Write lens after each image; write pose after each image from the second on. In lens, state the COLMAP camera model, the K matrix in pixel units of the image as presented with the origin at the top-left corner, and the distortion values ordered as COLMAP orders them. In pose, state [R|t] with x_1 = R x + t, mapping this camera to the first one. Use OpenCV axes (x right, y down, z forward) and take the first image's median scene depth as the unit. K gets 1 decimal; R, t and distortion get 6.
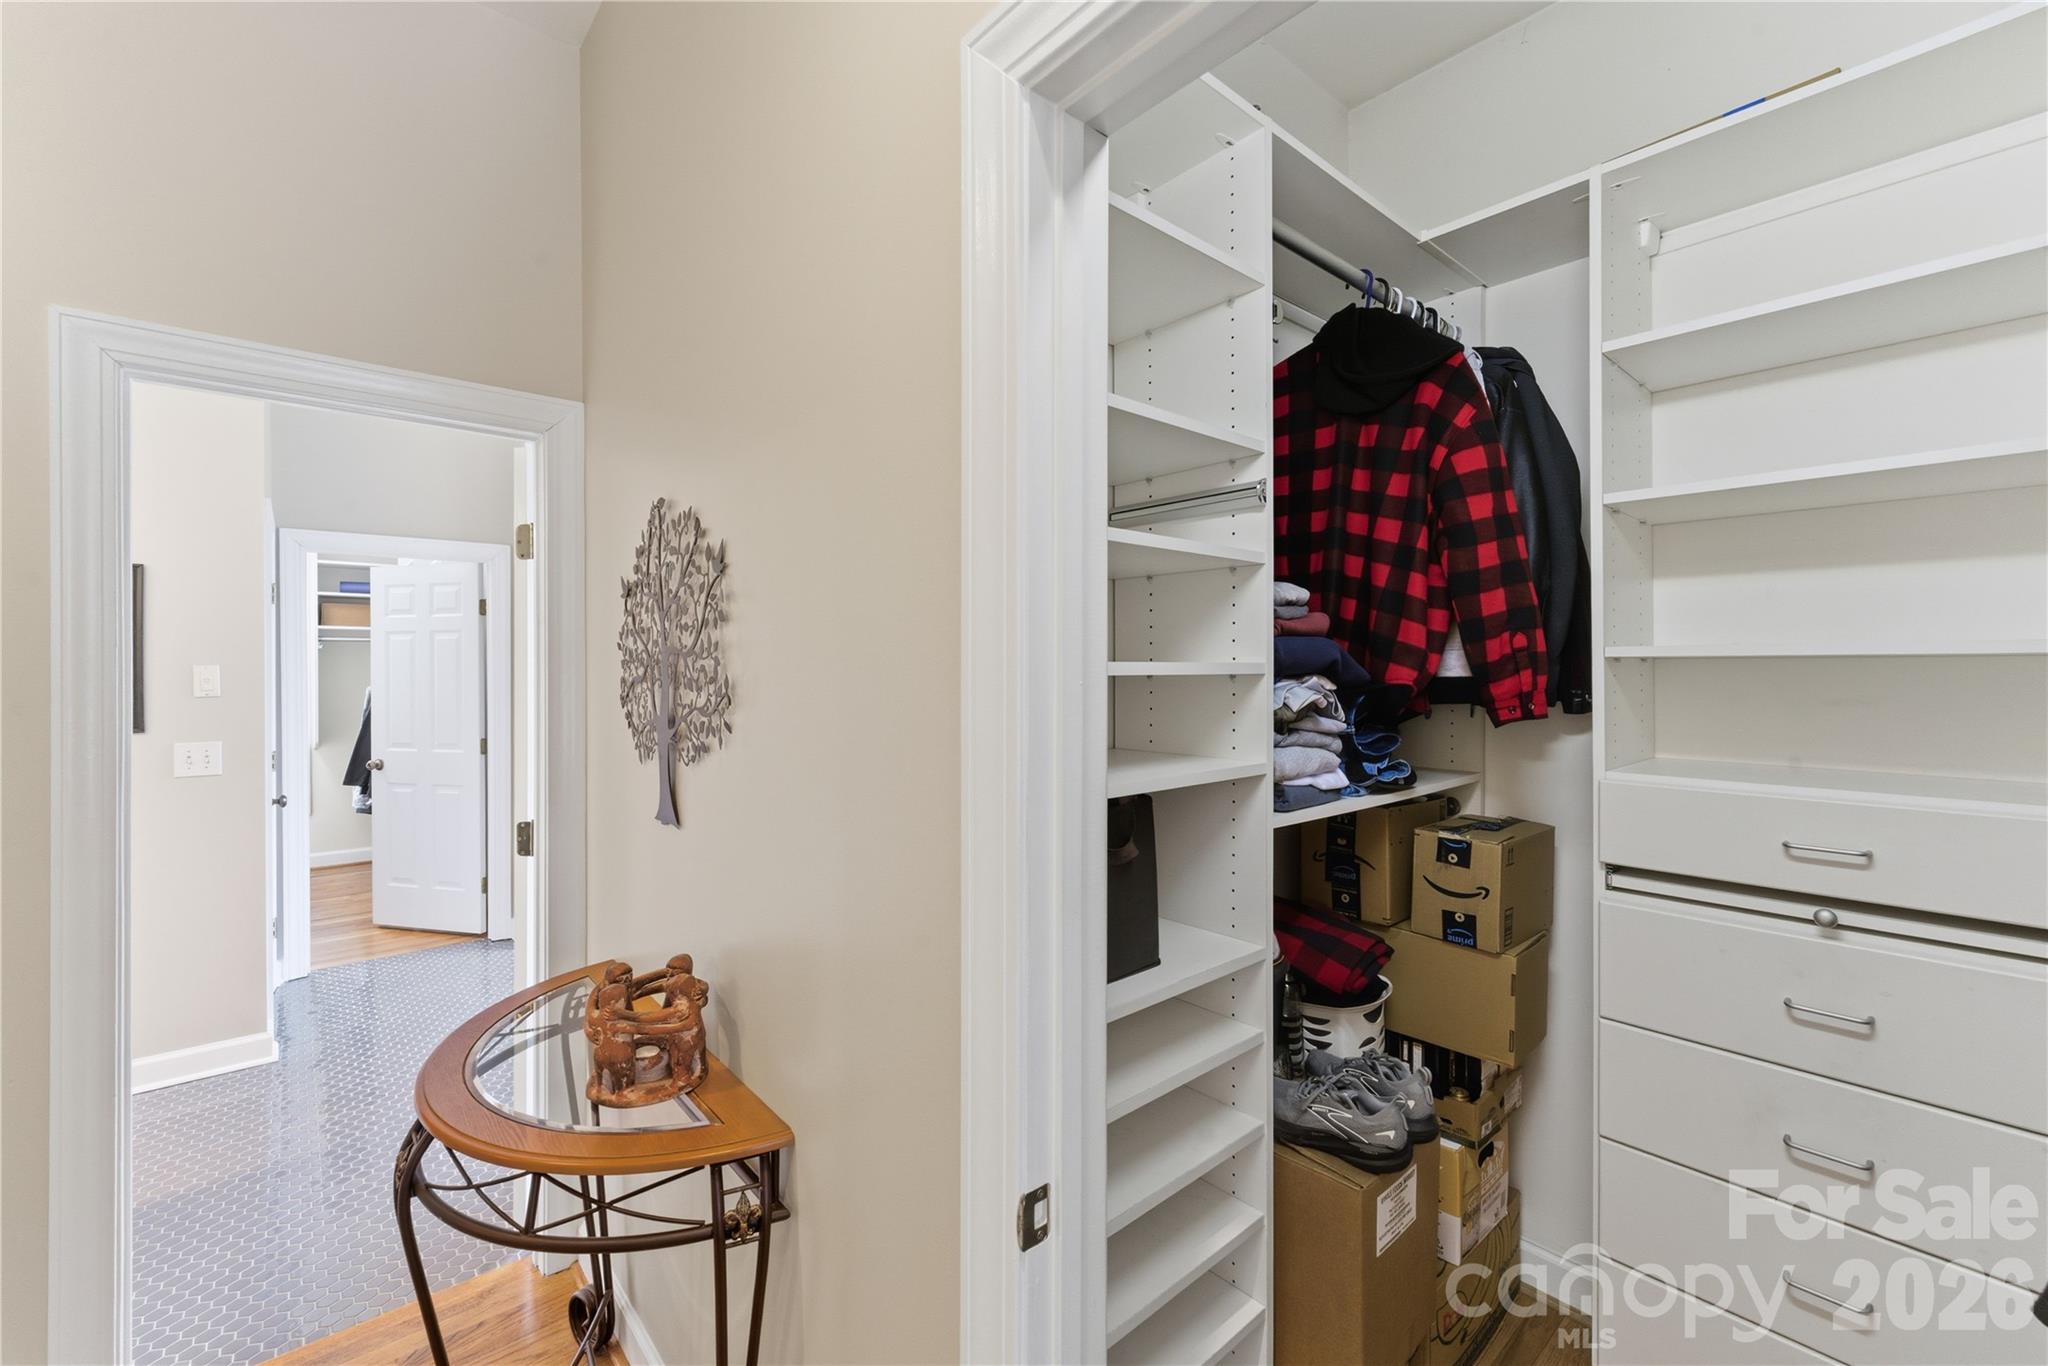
lens RADIAL K [[838.0, 0, 1021.9], [0, 838.0, 672.3], [0, 0, 1]] dist [-0.003014, -0.000033]
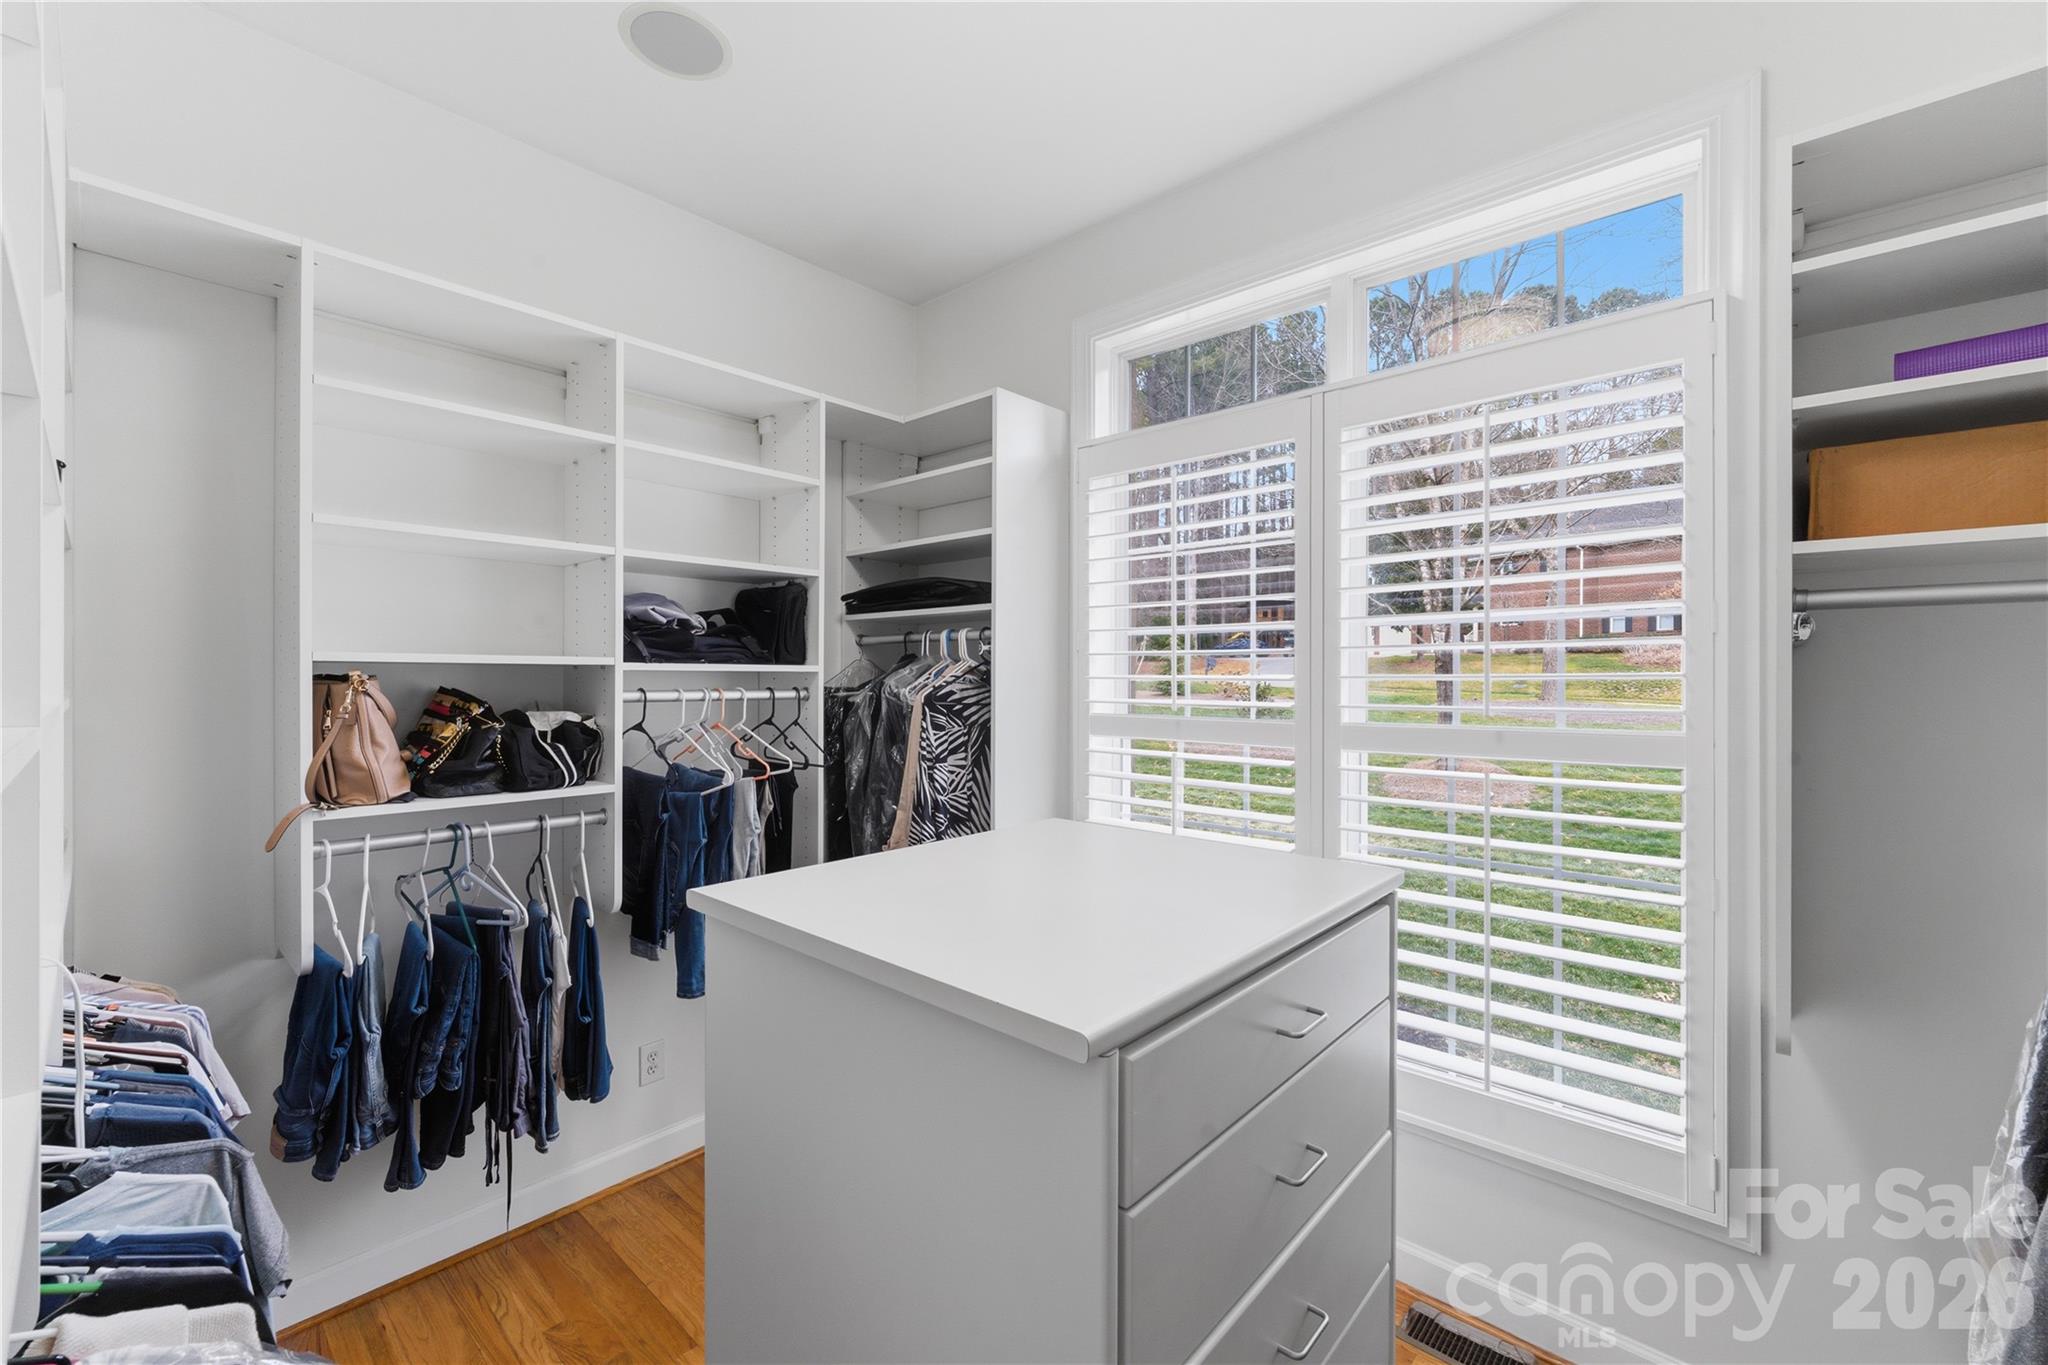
lens RADIAL K [[838.0, 0, 1022.3], [0, 838.0, 681.7], [0, 0, 1]] dist [-0.003014, -0.000033]
pose [[0.113704, -0.000032, -0.993515, -0.634220], [-0.006183, 0.999981, -0.000740, -0.018399], [0.993495, 0.006227, 0.113702, 0.759332]]
